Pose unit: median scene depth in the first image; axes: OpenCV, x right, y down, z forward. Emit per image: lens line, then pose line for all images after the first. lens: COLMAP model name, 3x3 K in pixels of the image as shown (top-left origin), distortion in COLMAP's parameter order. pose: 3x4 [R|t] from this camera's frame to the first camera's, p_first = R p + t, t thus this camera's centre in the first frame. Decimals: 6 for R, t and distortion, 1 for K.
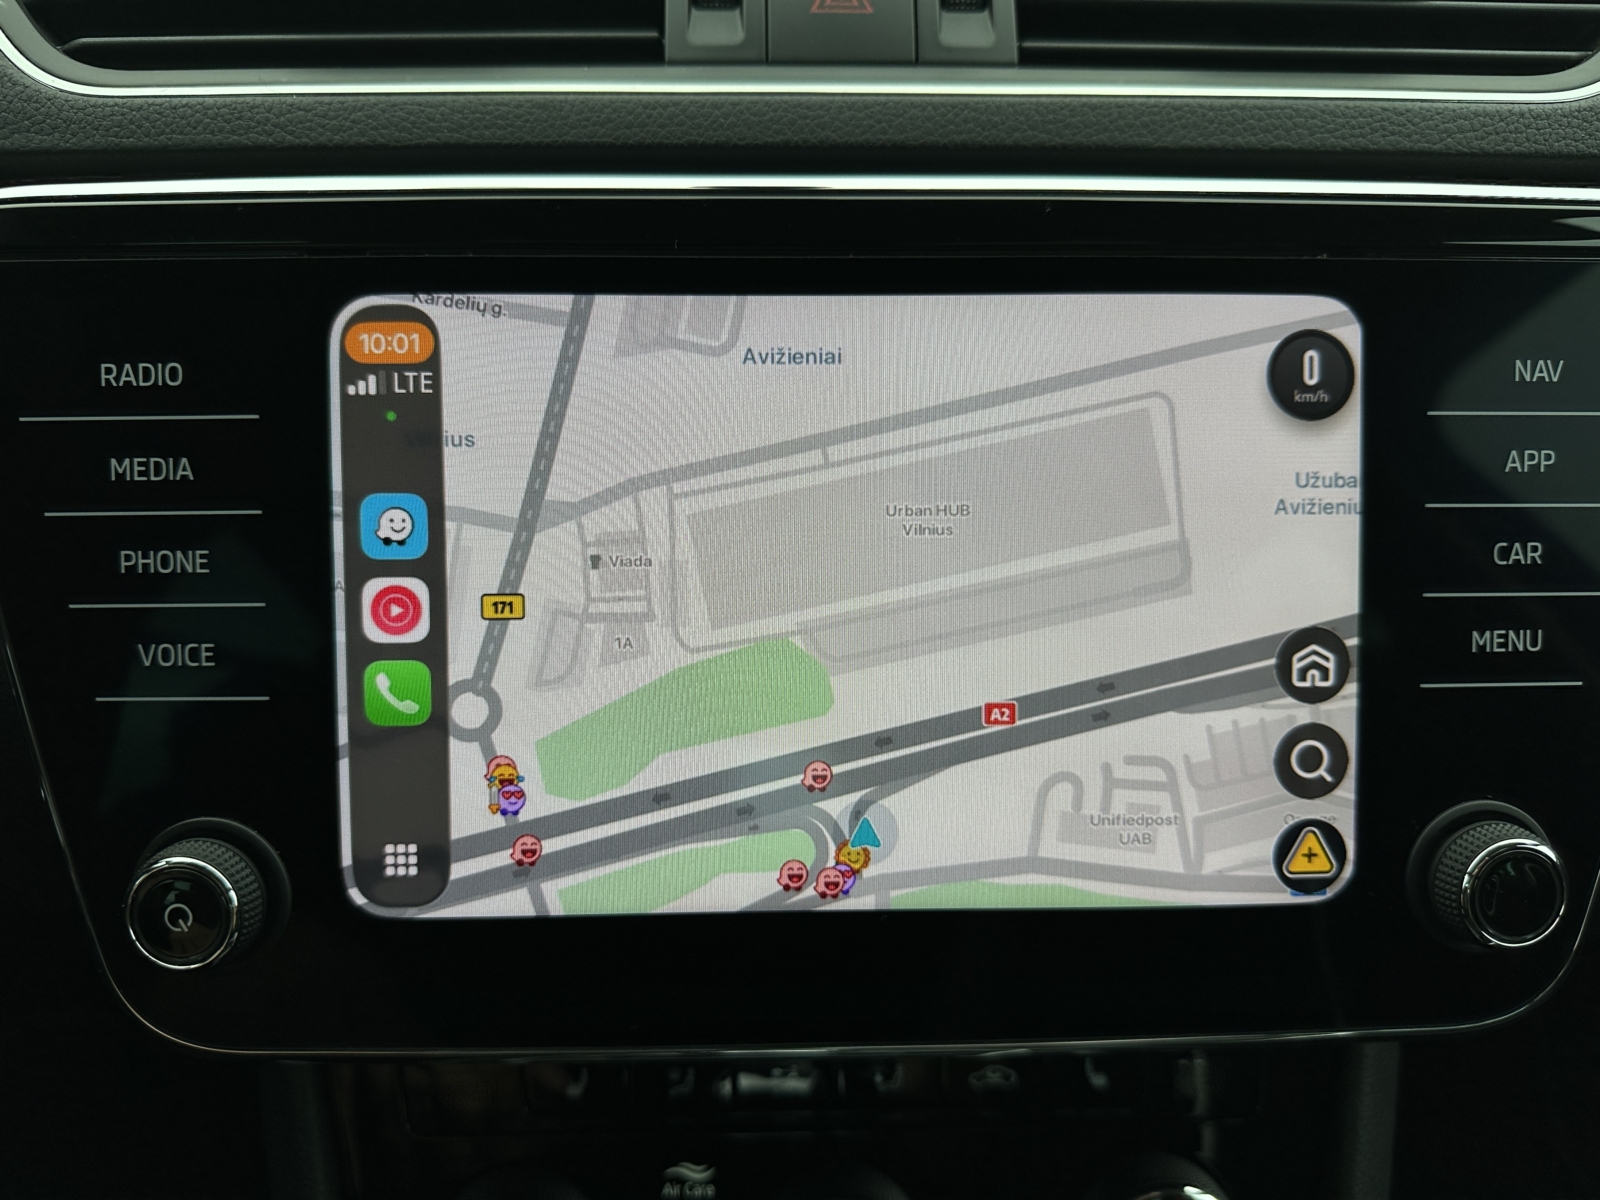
lens RADIAL K [[1224.2, 0, 795.8], [0, 1224.2, 591.0], [0, 0, 1]] dist [-0.002676, -0.017625]
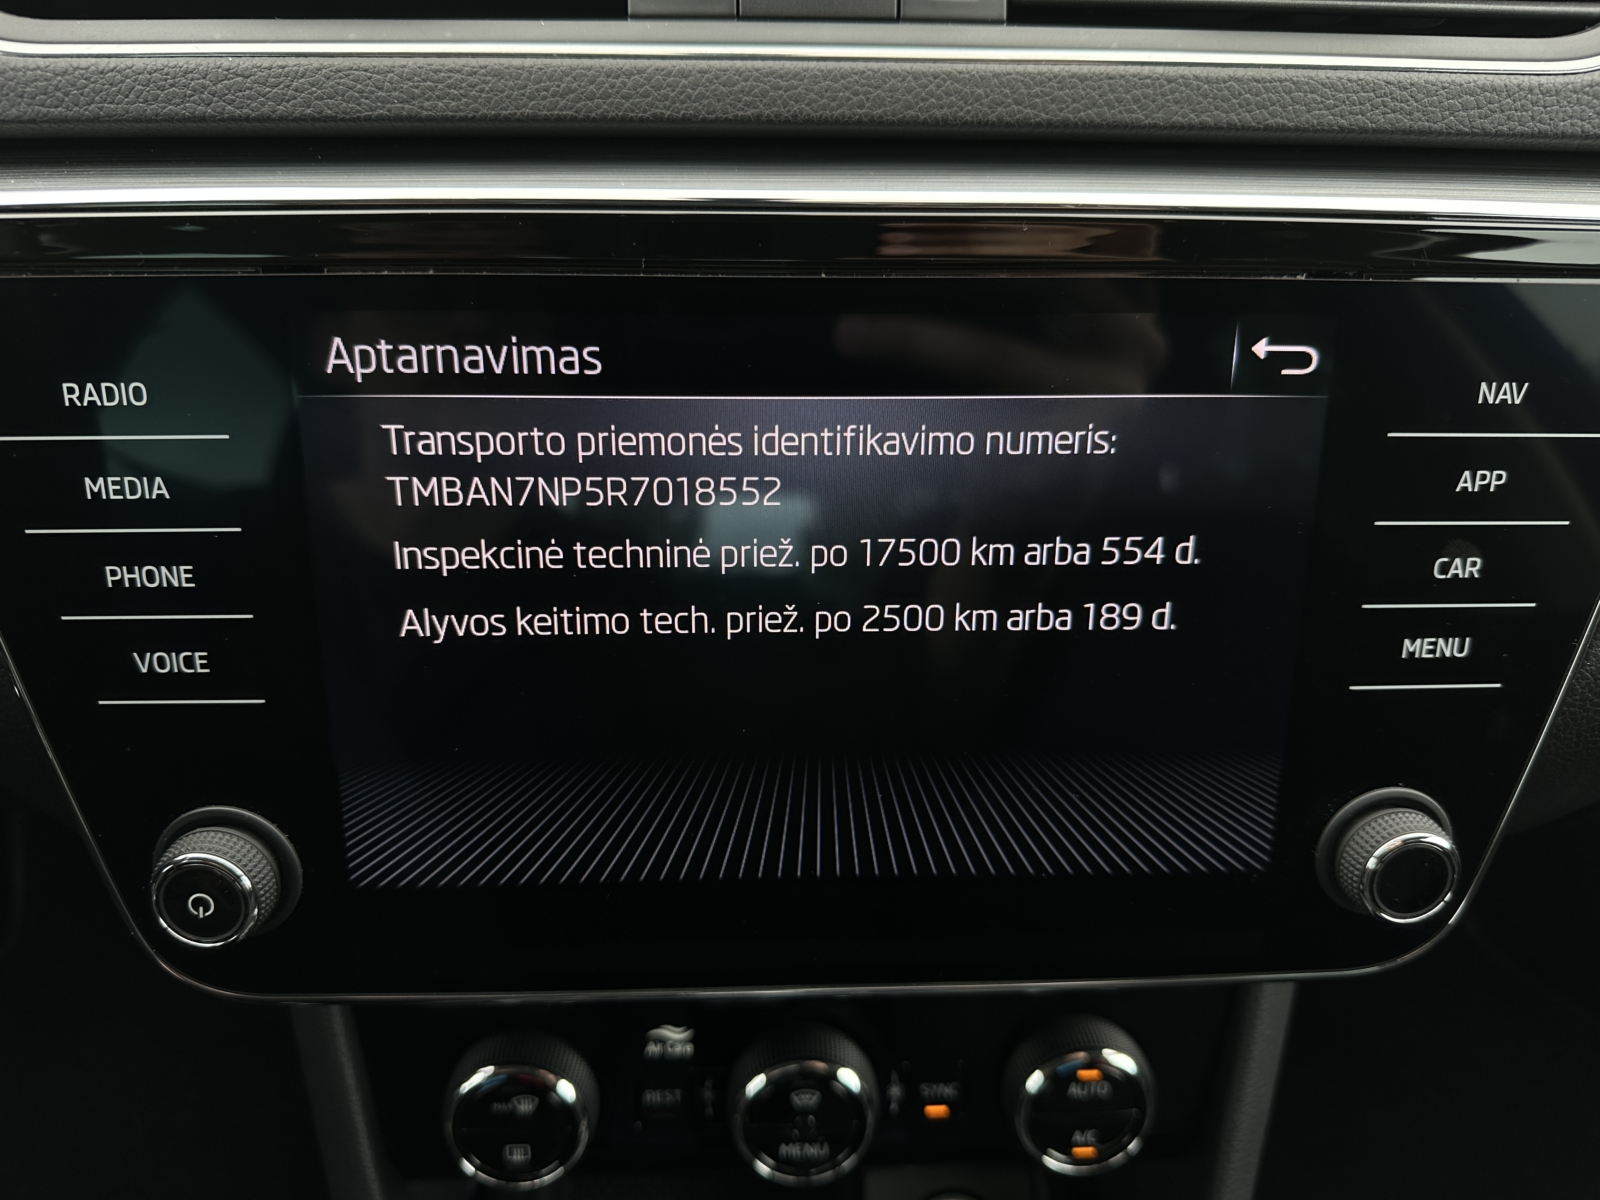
lens RADIAL K [[1224.2, 0, 794.8], [0, 1224.2, 600.3], [0, 0, 1]] dist [-0.002676, -0.017625]
pose [[0.999784, 0.005949, 0.019900, 0.004445], [-0.010529, 0.971027, 0.238736, -0.241493], [-0.017903, -0.238894, 0.970881, -0.010398]]
